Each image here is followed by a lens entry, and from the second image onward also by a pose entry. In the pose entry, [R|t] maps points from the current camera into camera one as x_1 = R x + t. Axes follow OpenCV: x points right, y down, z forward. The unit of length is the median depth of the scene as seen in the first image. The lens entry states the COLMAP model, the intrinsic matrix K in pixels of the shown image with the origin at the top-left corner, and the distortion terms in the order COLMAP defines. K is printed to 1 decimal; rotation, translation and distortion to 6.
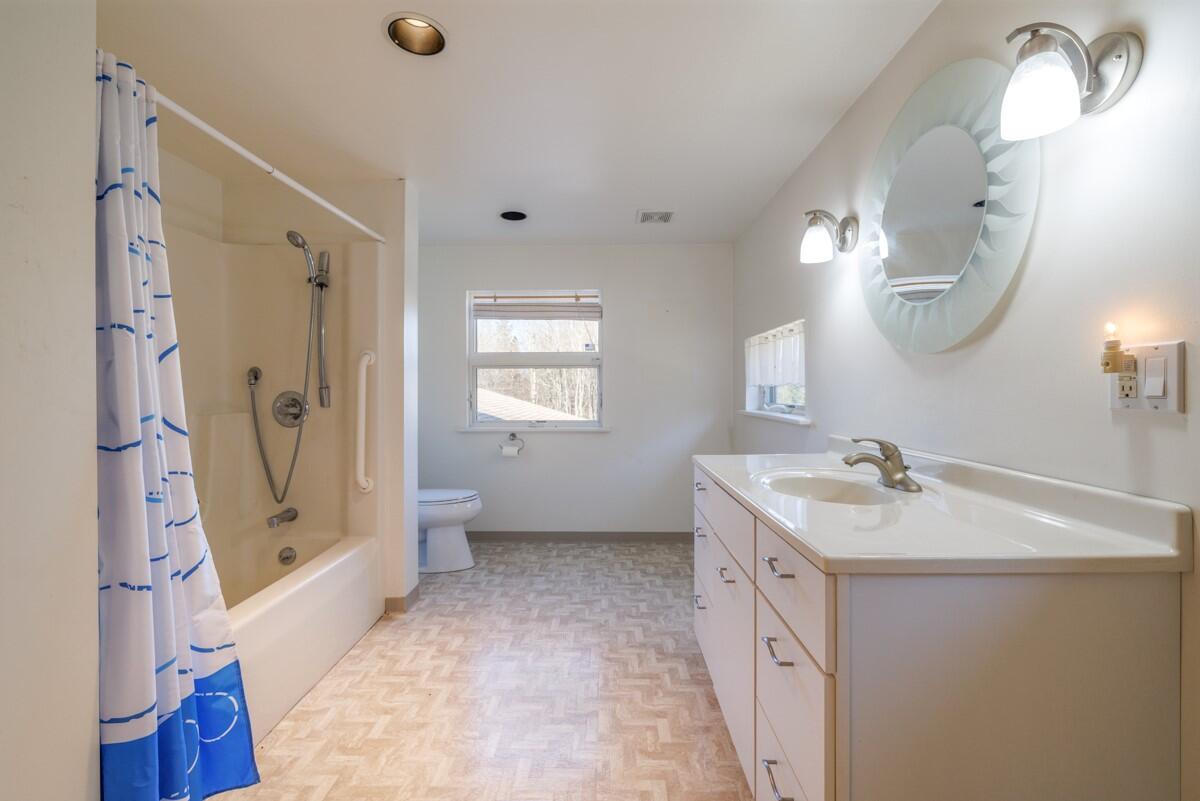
lens RADIAL K [[507.0, 0, 600.4], [0, 507.0, 398.2], [0, 0, 1]] dist [0.002296, 0.000170]
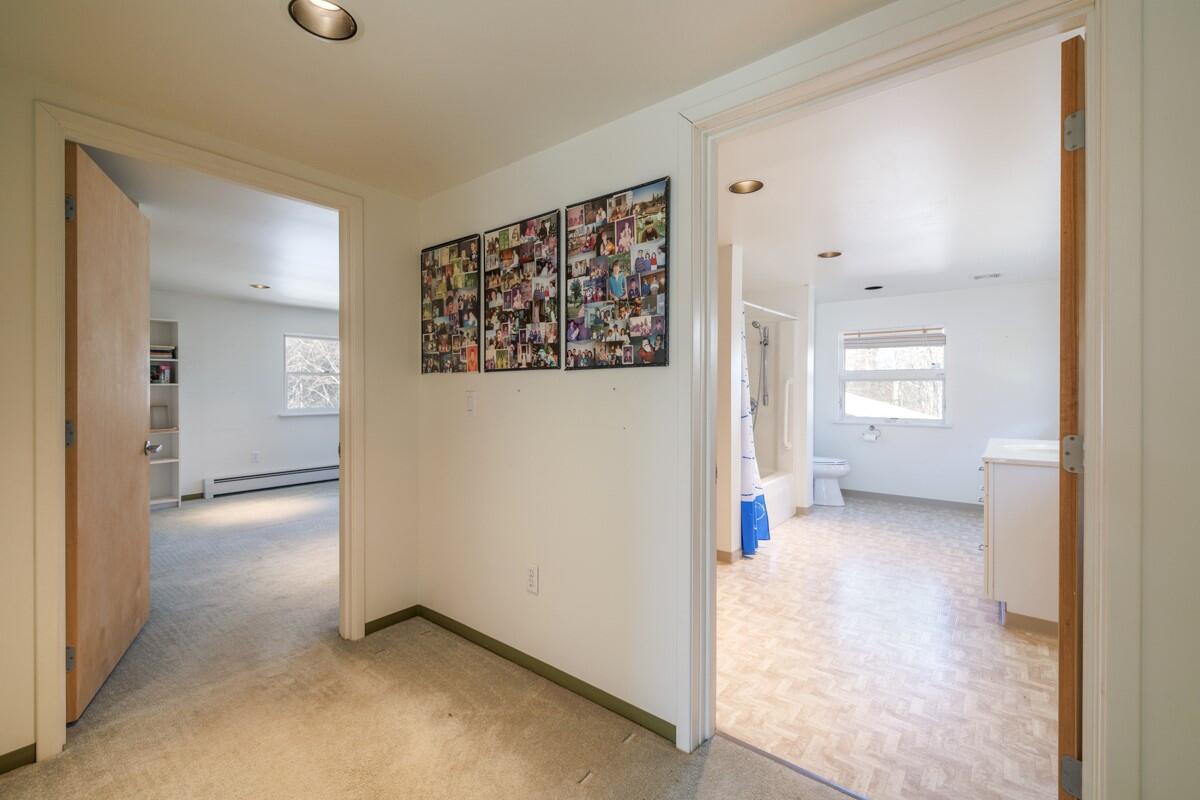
lens RADIAL K [[507.0, 0, 599.5], [0, 507.0, 393.5], [0, 0, 1]] dist [0.002296, 0.000170]
pose [[0.789300, 0.005831, -0.613980, 0.126592], [-0.011153, 0.999926, -0.004842, -0.009742], [0.613906, 0.010669, 0.789307, -0.768399]]
